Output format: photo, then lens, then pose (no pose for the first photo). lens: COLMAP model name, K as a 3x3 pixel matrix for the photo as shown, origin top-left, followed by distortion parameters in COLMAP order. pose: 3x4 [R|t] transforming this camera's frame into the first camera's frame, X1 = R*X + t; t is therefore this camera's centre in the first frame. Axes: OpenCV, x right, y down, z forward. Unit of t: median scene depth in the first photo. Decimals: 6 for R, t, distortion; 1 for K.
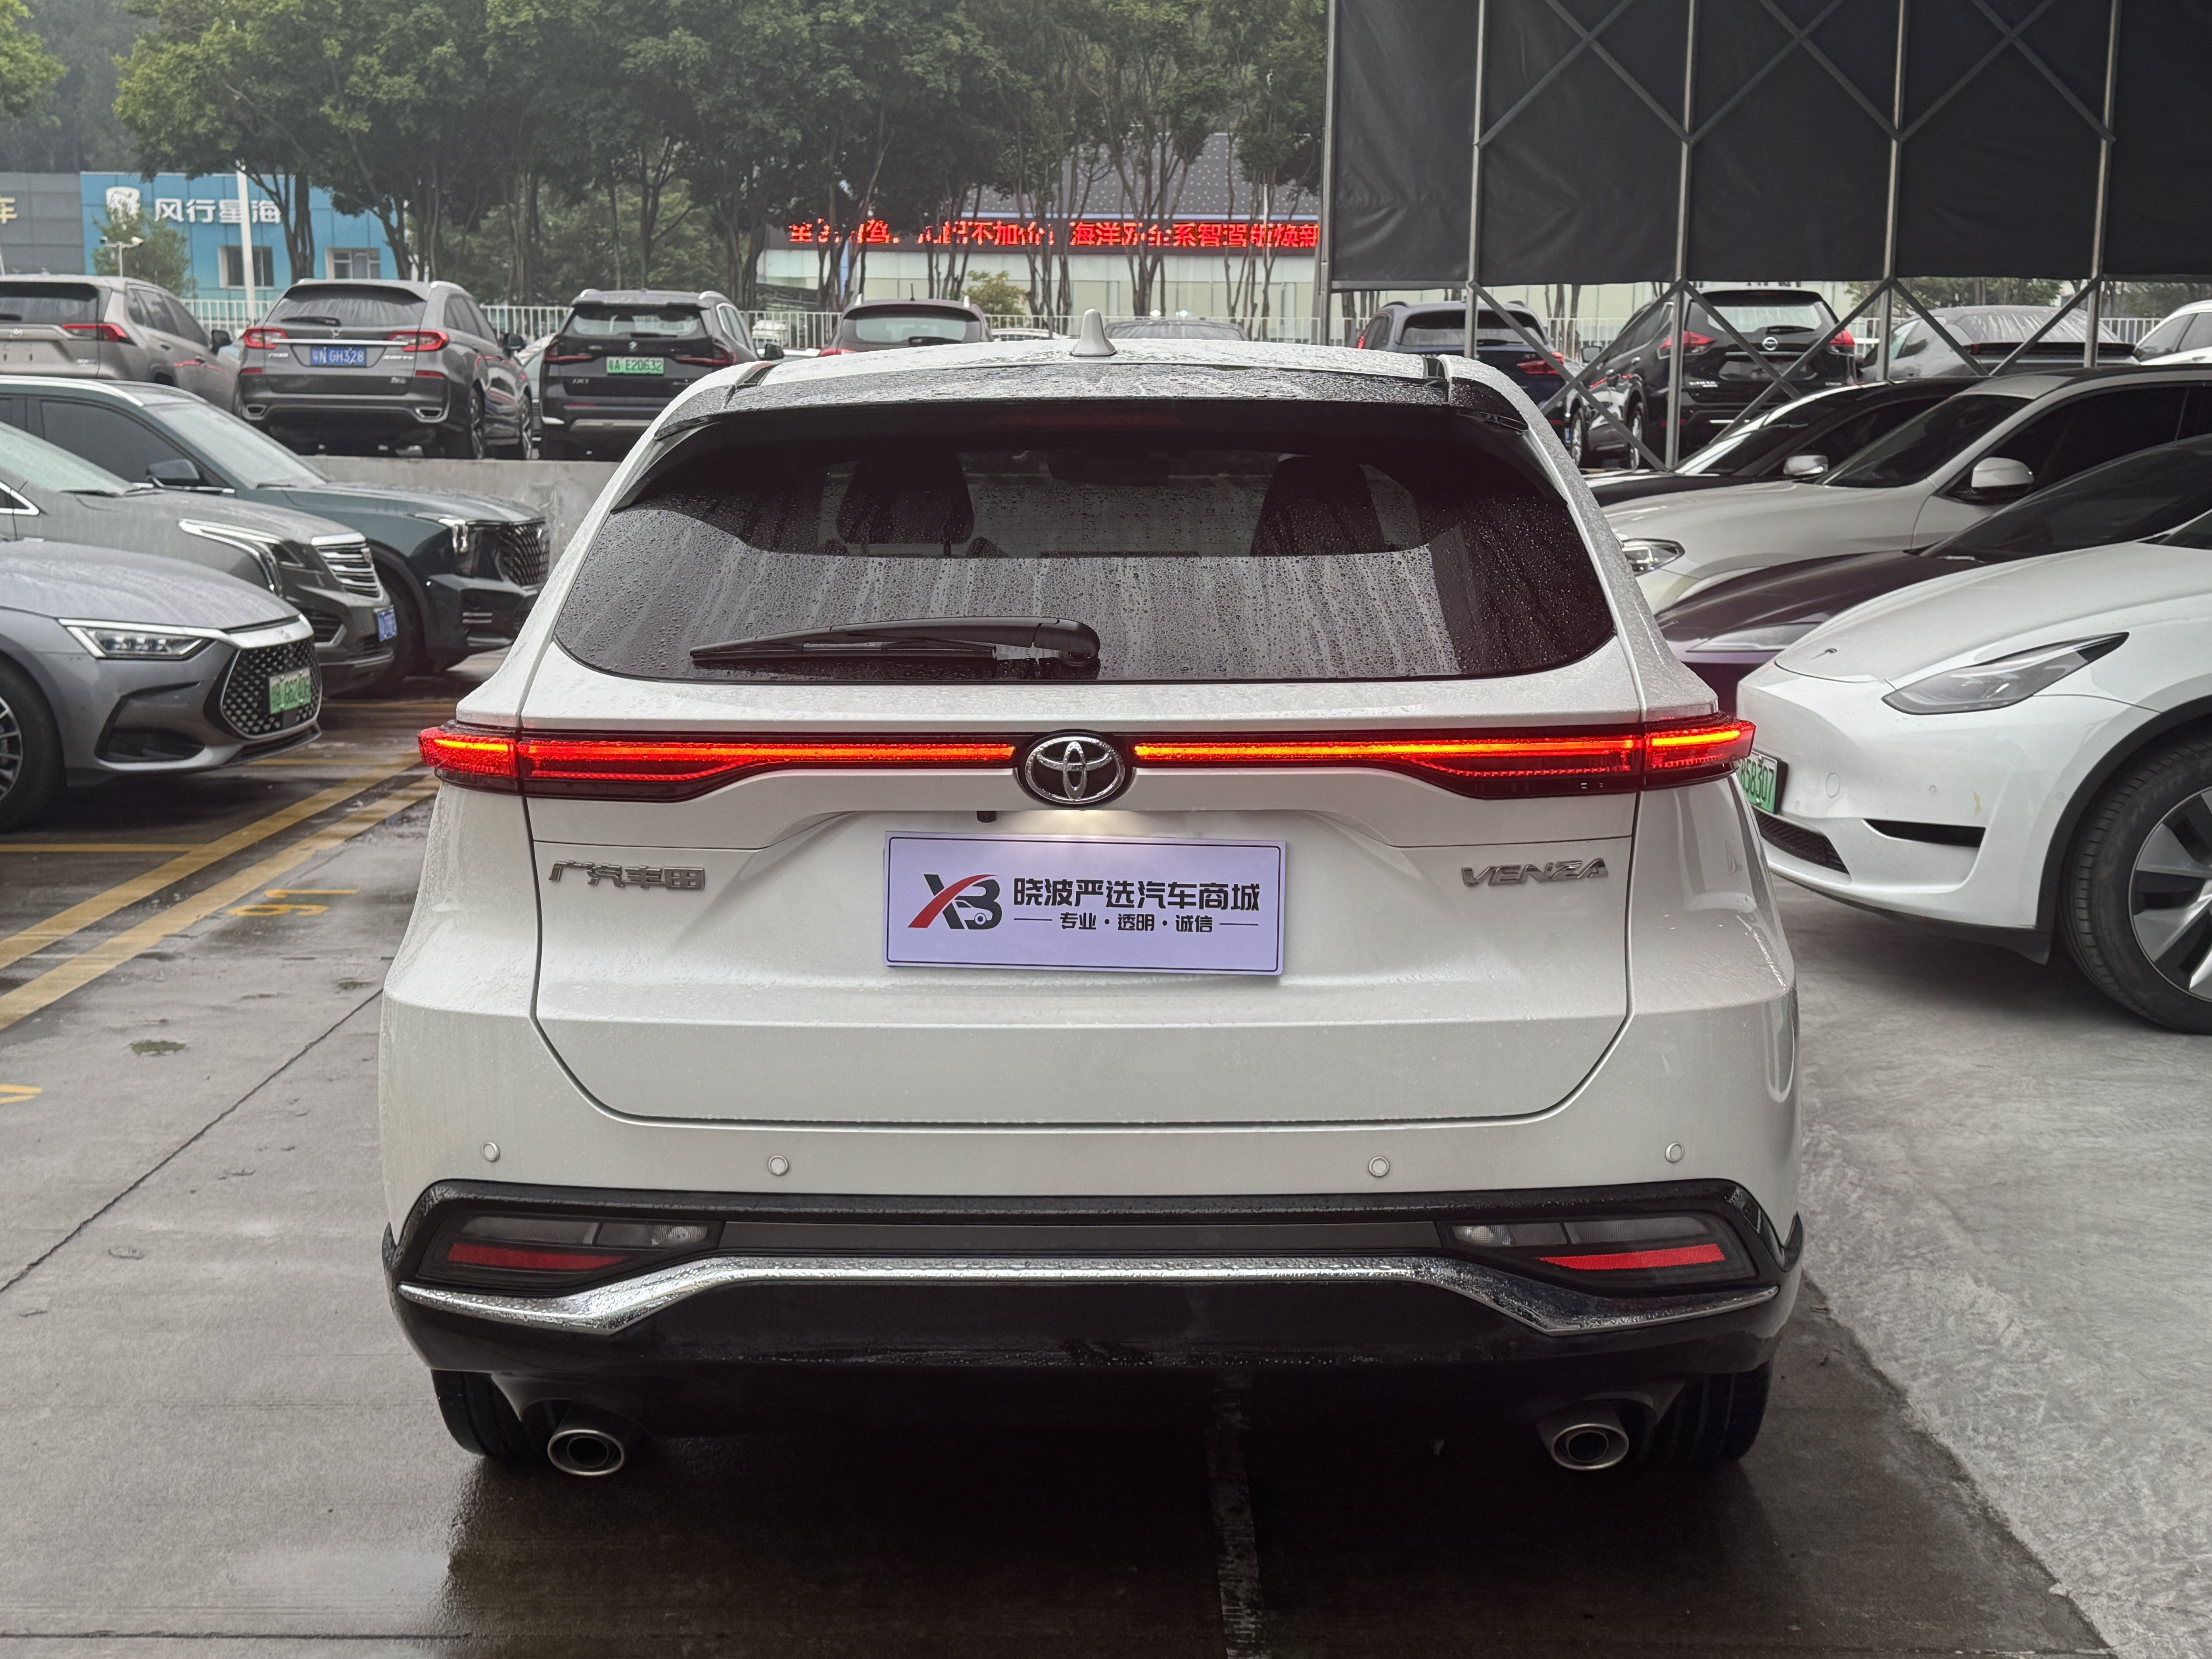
lens RADIAL K [[2709.4, 0, 1123.0], [0, 2709.4, 811.4], [0, 0, 1]] dist [0.052843, 0.000000]
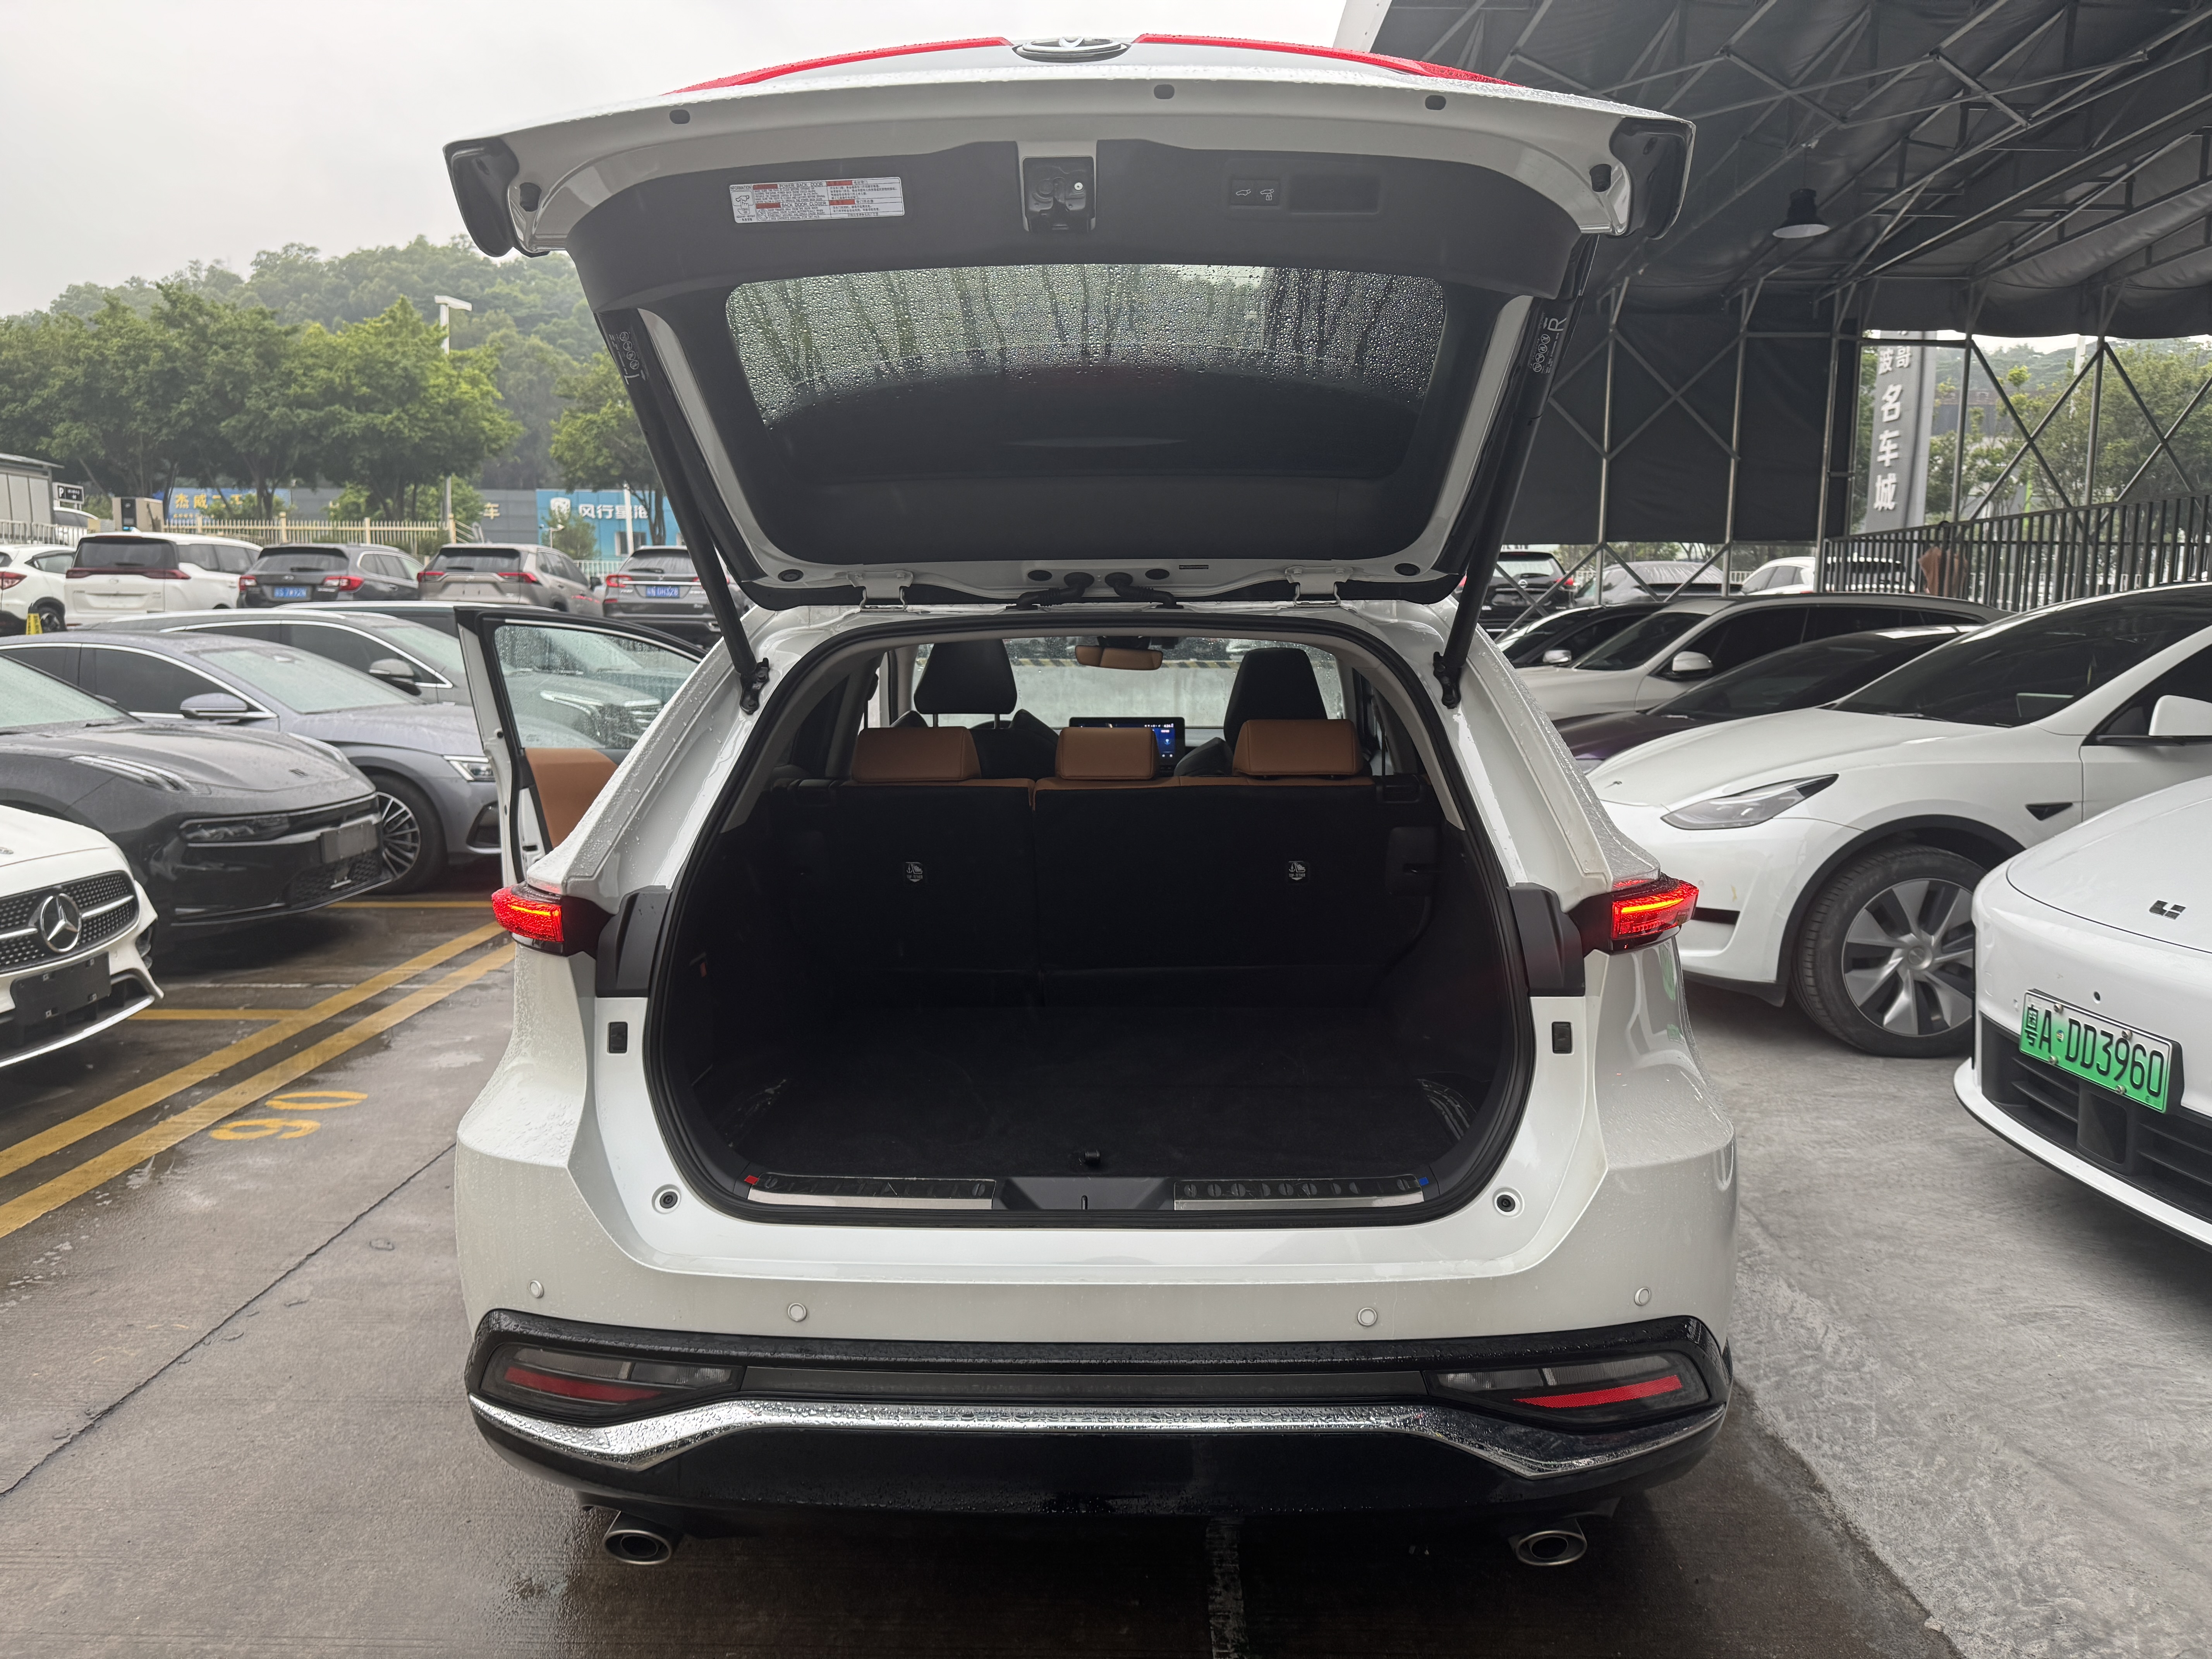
lens RADIAL K [[1558.9, 0, 1129.1], [0, 1558.9, 810.0], [0, 0, 1]] dist [0.016307, -0.033939]
pose [[0.999994, 0.000669, -0.003314, 0.002101], [-0.000764, 0.999590, -0.028609, -0.025829], [0.003293, 0.028612, 0.999585, 0.207468]]
